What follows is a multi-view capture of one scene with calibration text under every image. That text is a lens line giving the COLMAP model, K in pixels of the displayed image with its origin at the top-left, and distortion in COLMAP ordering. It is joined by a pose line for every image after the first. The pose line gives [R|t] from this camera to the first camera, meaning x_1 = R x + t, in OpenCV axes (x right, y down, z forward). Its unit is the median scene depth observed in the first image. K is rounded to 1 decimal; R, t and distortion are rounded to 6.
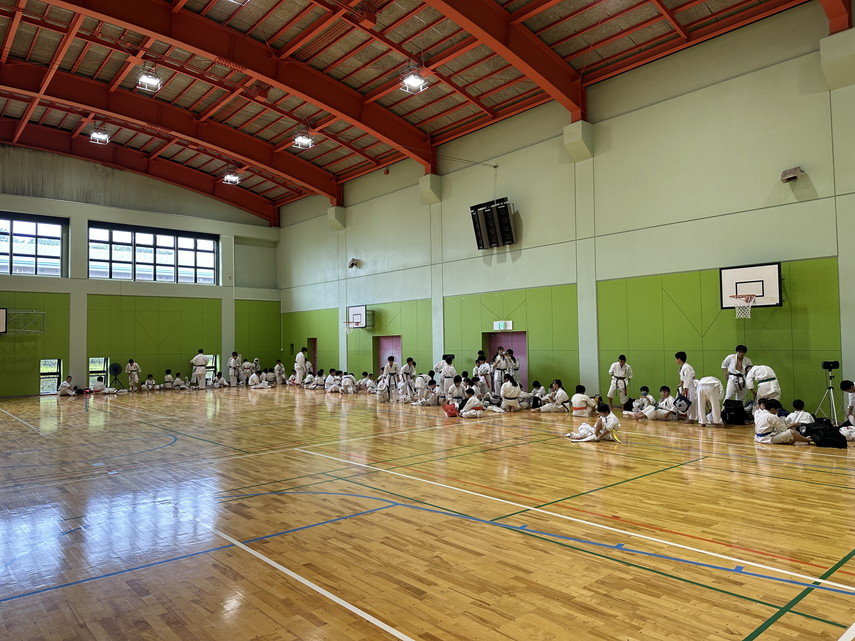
lens RADIAL K [[591.6, 0, 427.5], [0, 591.6, 320.5], [0, 0, 1]] dist [0.083725, -0.101332]
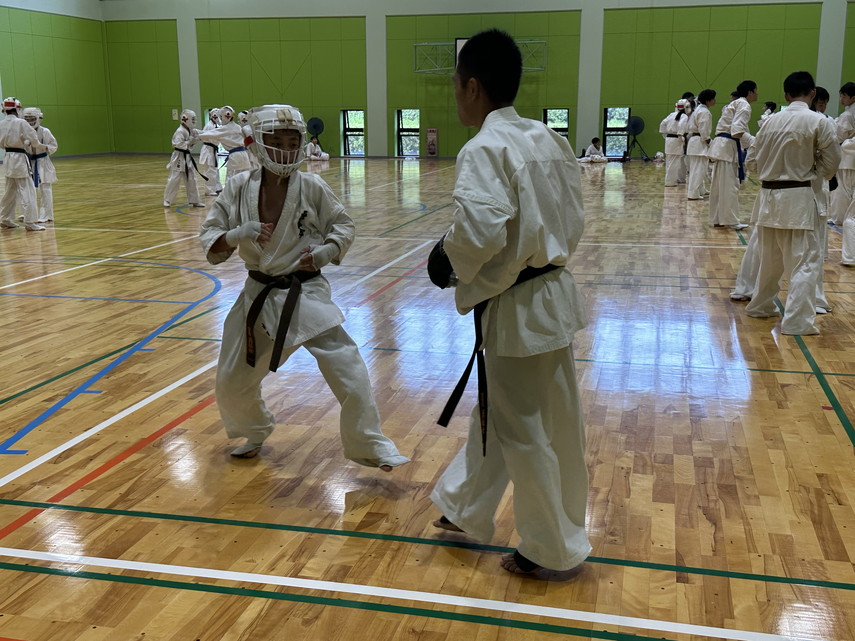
lens RADIAL K [[1003.8, 0, 427.5], [0, 1003.8, 320.5], [0, 0, 1]] dist [0.136870, -0.002174]
pose [[0.575128, 0.182645, -0.797414, 0.308060], [0.023706, 0.970627, 0.239417, 0.016511], [0.817720, -0.156599, 0.553905, 0.169504]]
